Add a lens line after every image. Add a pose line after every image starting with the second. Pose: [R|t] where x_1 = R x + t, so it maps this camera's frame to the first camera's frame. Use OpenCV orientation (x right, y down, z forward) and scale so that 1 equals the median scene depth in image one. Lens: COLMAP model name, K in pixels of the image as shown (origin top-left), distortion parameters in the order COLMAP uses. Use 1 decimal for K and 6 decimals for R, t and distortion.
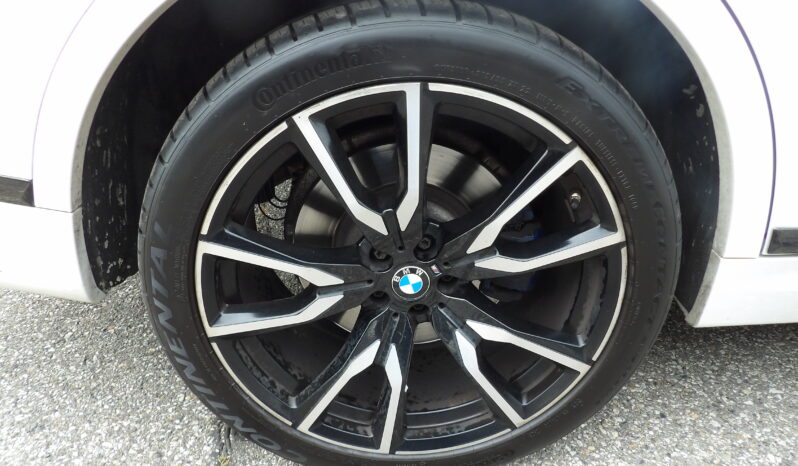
lens RADIAL K [[573.5, 0, 395.4], [0, 573.5, 227.7], [0, 0, 1]] dist [-0.037222, 0.046484]
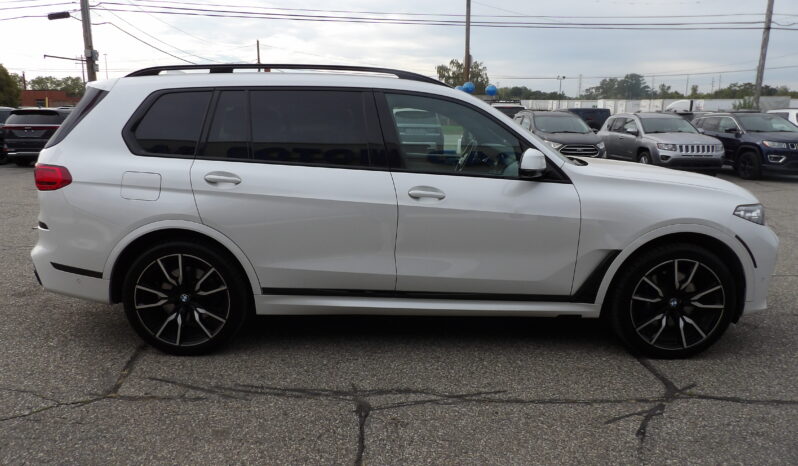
lens RADIAL K [[573.5, 0, 391.5], [0, 573.5, 228.0], [0, 0, 1]] dist [-0.037222, 0.046484]
pose [[0.999465, 0.025692, -0.020259, 1.692191], [-0.030230, 0.961982, -0.271433, 0.719236], [0.012515, 0.271900, 0.962244, -3.330986]]
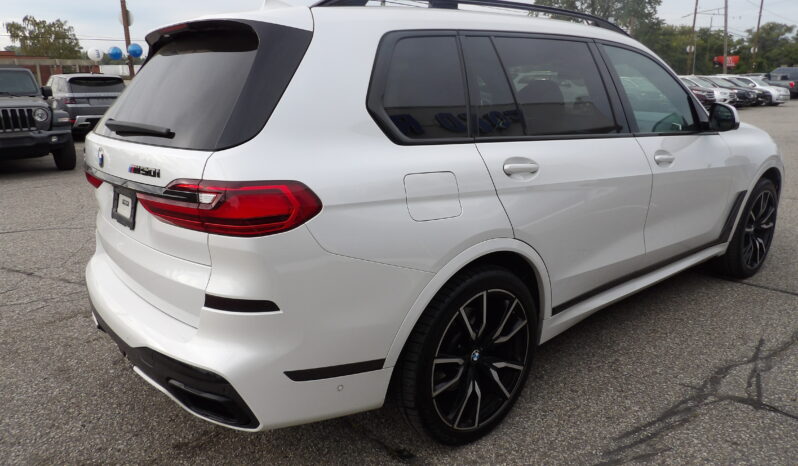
lens RADIAL K [[573.5, 0, 388.7], [0, 573.5, 230.4], [0, 0, 1]] dist [-0.037222, 0.046484]
pose [[0.787797, -0.157147, 0.595551, -1.945175], [0.283696, 0.950813, -0.124384, -0.273503], [-0.546711, 0.266945, 0.793629, -1.208351]]
